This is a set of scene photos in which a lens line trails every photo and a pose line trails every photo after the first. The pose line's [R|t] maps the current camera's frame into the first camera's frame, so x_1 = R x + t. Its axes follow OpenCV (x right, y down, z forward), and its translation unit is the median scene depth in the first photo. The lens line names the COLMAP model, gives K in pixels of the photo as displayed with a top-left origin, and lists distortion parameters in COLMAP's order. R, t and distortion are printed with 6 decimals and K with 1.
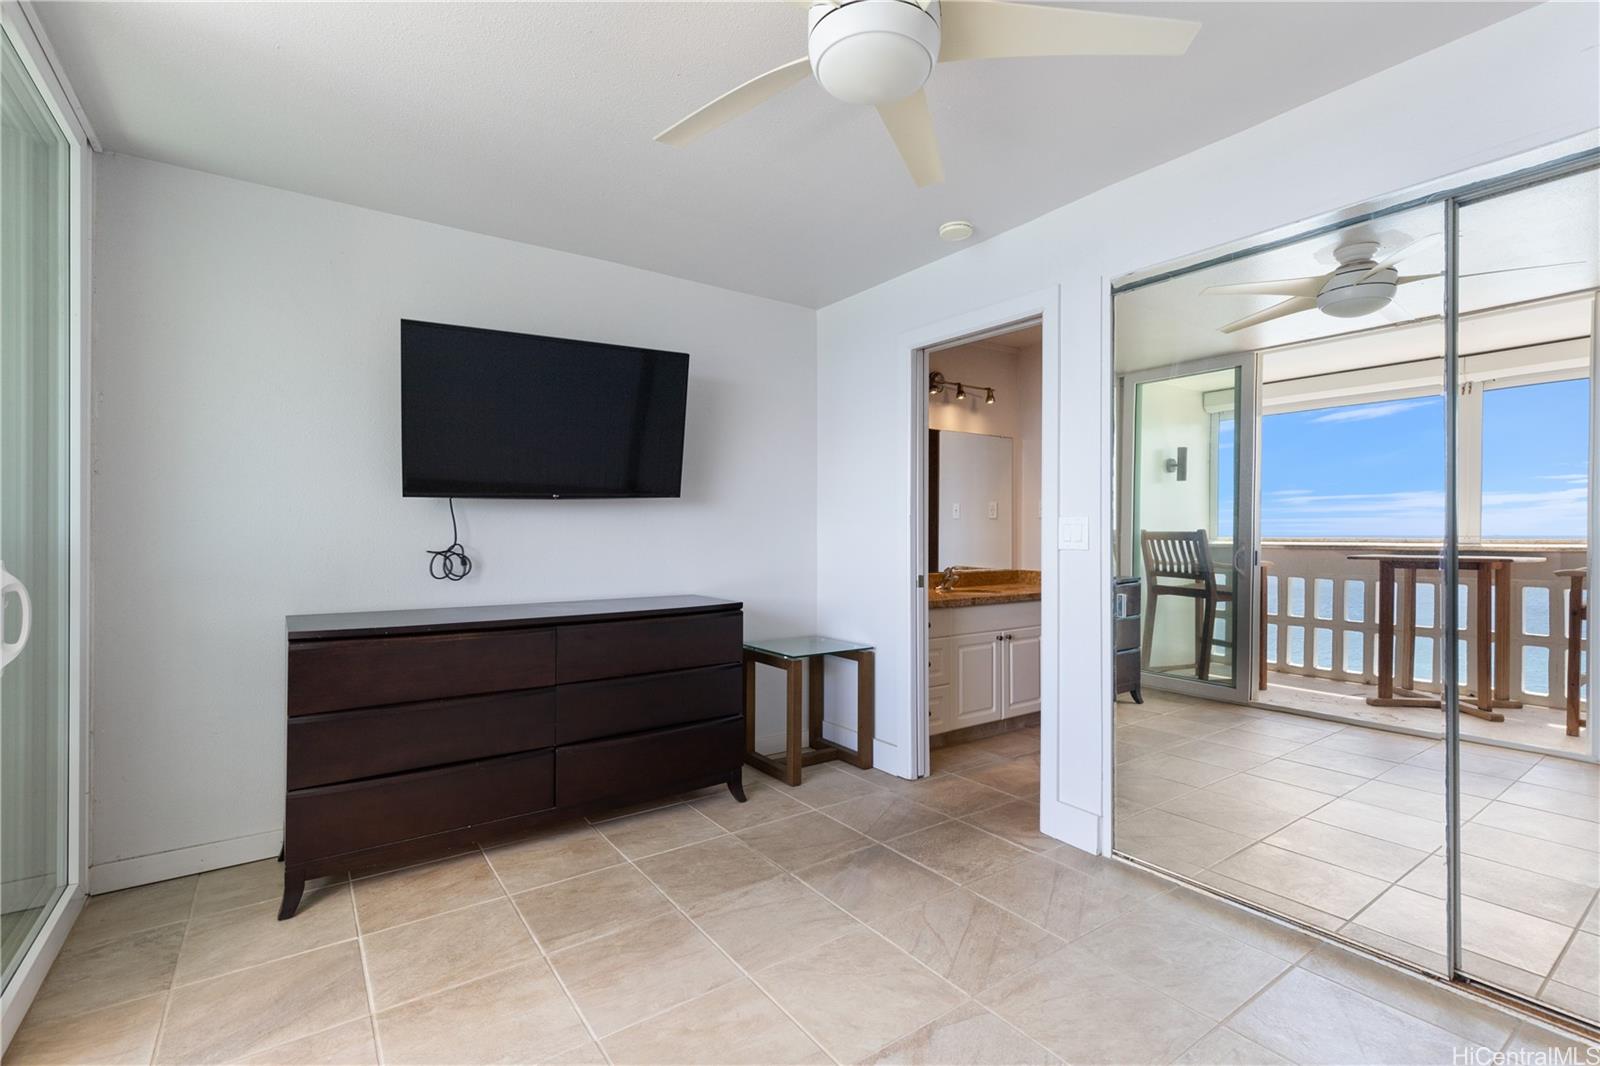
lens RADIAL K [[727.2, 0, 805.7], [0, 727.2, 534.2], [0, 0, 1]] dist [0.005837, -0.000331]
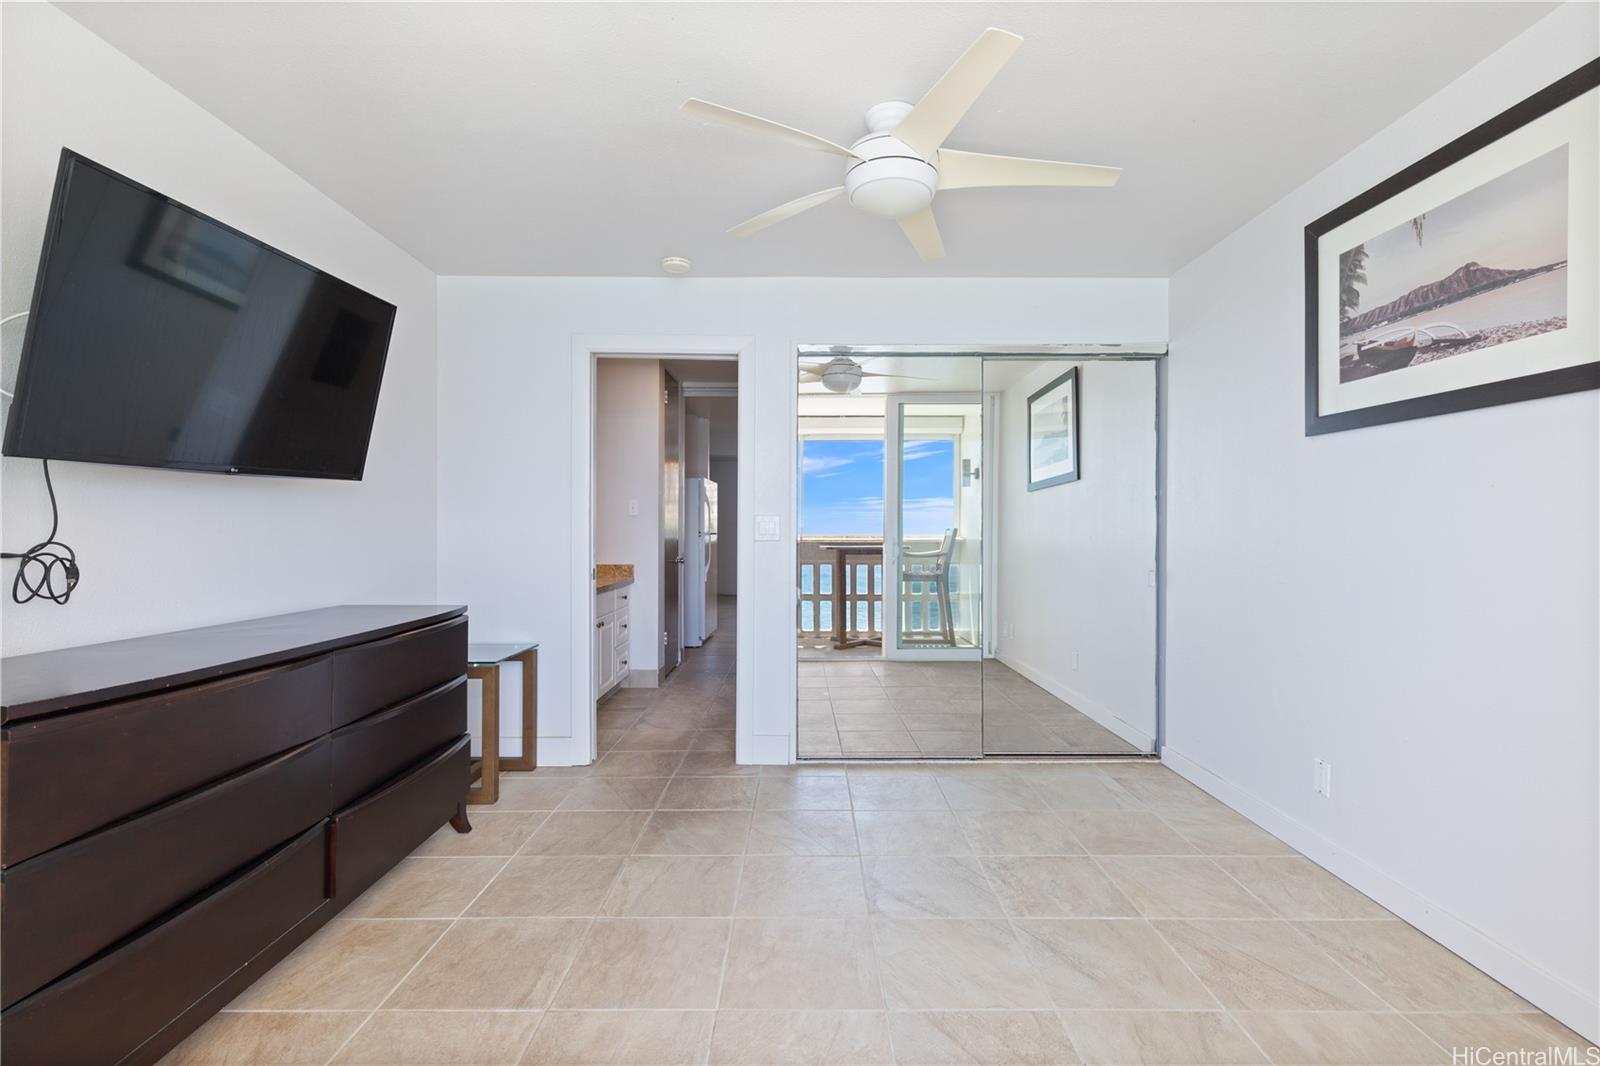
lens RADIAL K [[727.2, 0, 807.6], [0, 727.2, 530.8], [0, 0, 1]] dist [0.005837, -0.000331]
pose [[0.574892, 0.001898, 0.818227, -0.669230], [0.001339, 0.999994, -0.003261, 0.008705], [-0.818228, 0.002970, 0.574886, 0.184144]]
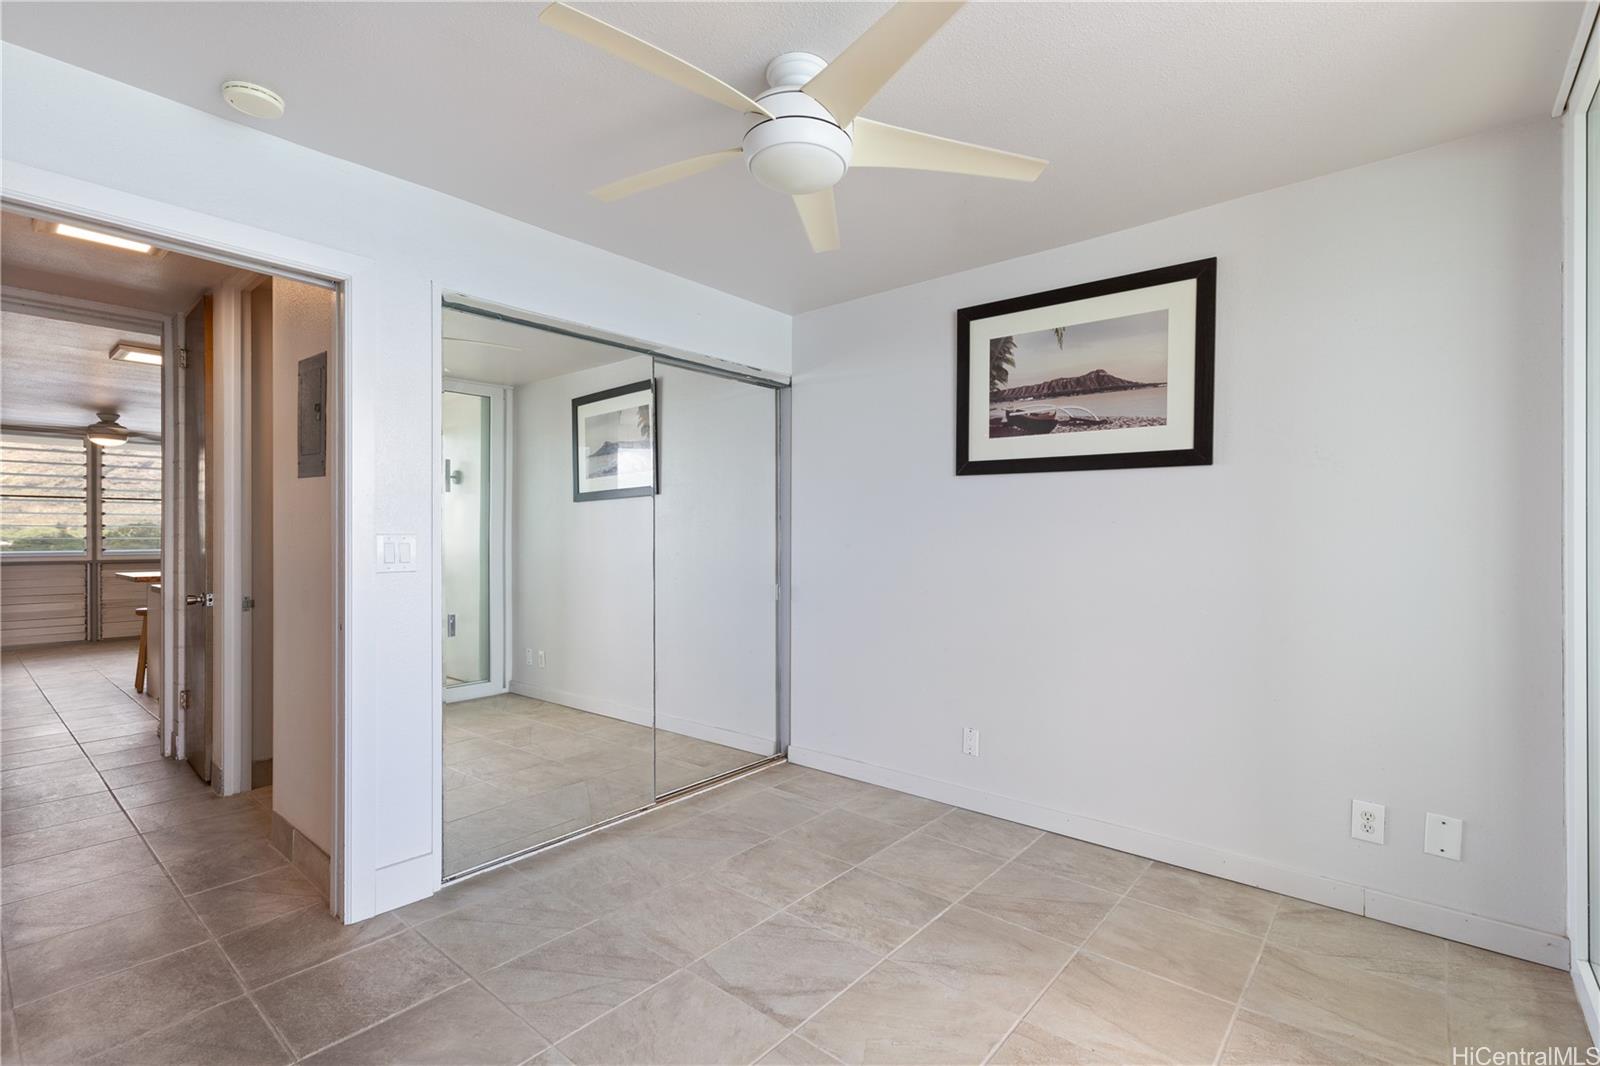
lens RADIAL K [[727.2, 0, 812.6], [0, 727.2, 538.5], [0, 0, 1]] dist [0.005837, -0.000331]
pose [[-0.258274, -0.001462, 0.966071, -0.616130], [0.006106, 0.999976, 0.003146, -0.018390], [-0.966052, 0.006712, -0.258259, 0.744100]]
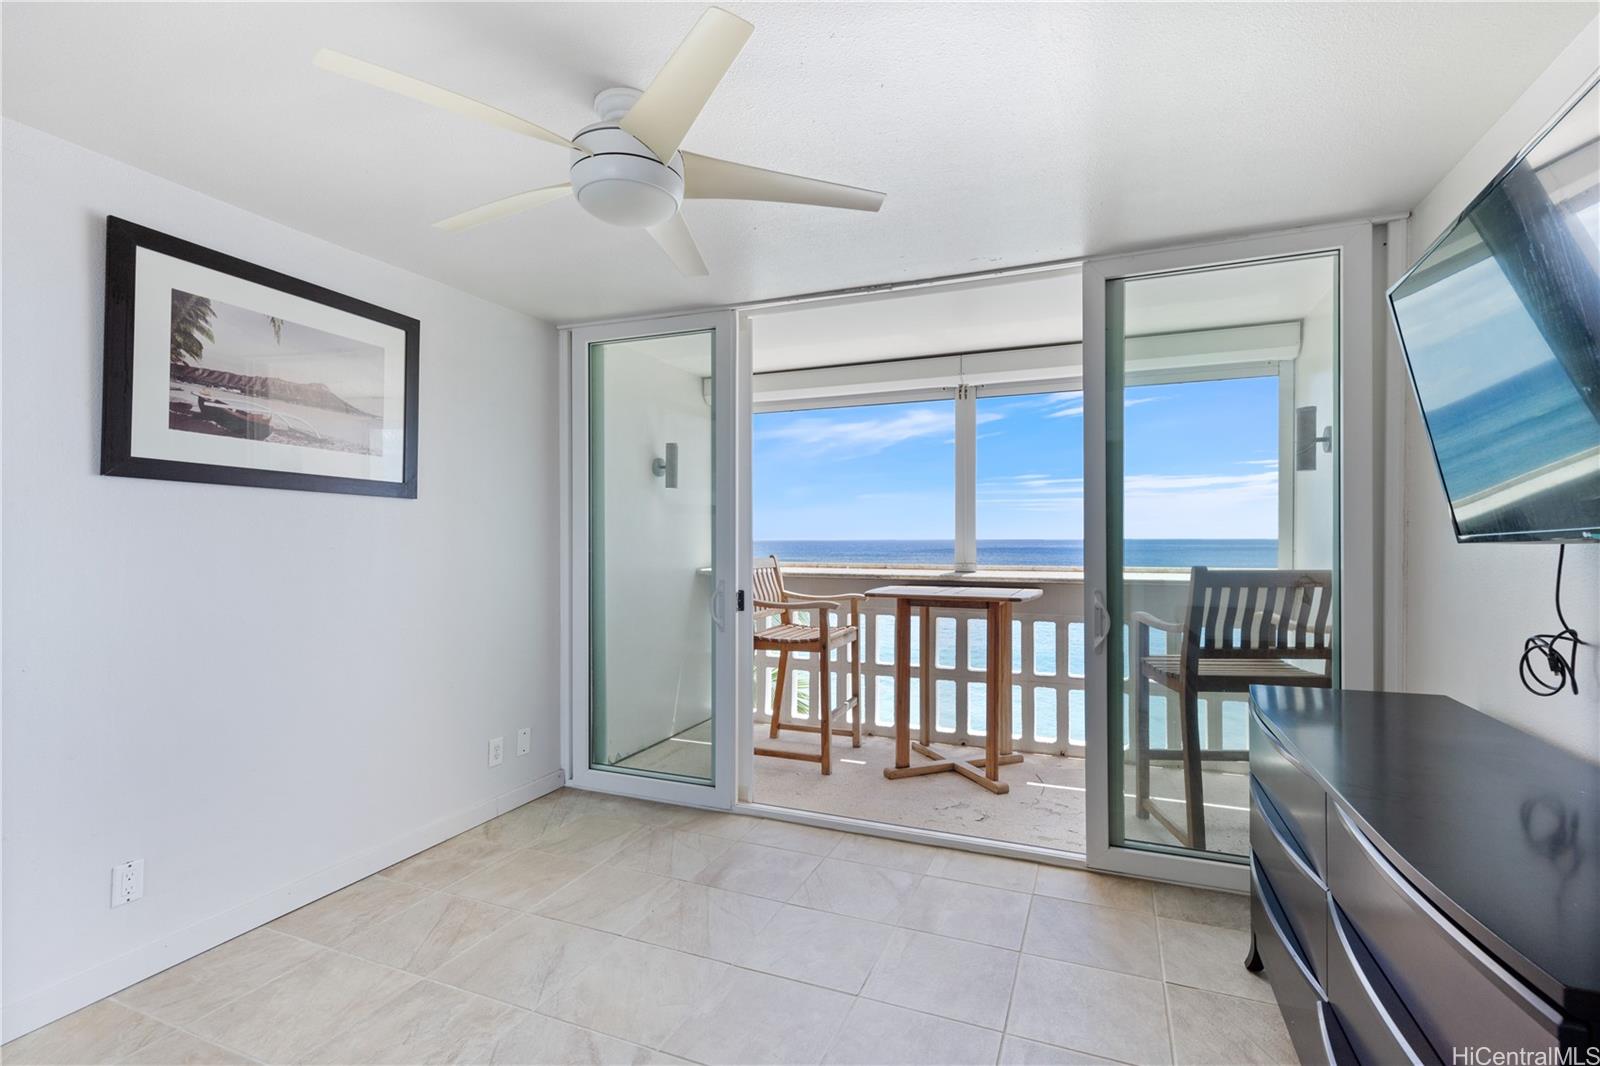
lens RADIAL K [[727.2, 0, 814.6], [0, 727.2, 538.9], [0, 0, 1]] dist [0.005837, -0.000331]
pose [[-0.836485, 0.001380, -0.547989, 0.287580], [-0.003491, 0.999963, 0.007846, -0.059365], [0.547979, 0.008476, -0.836449, 1.254465]]
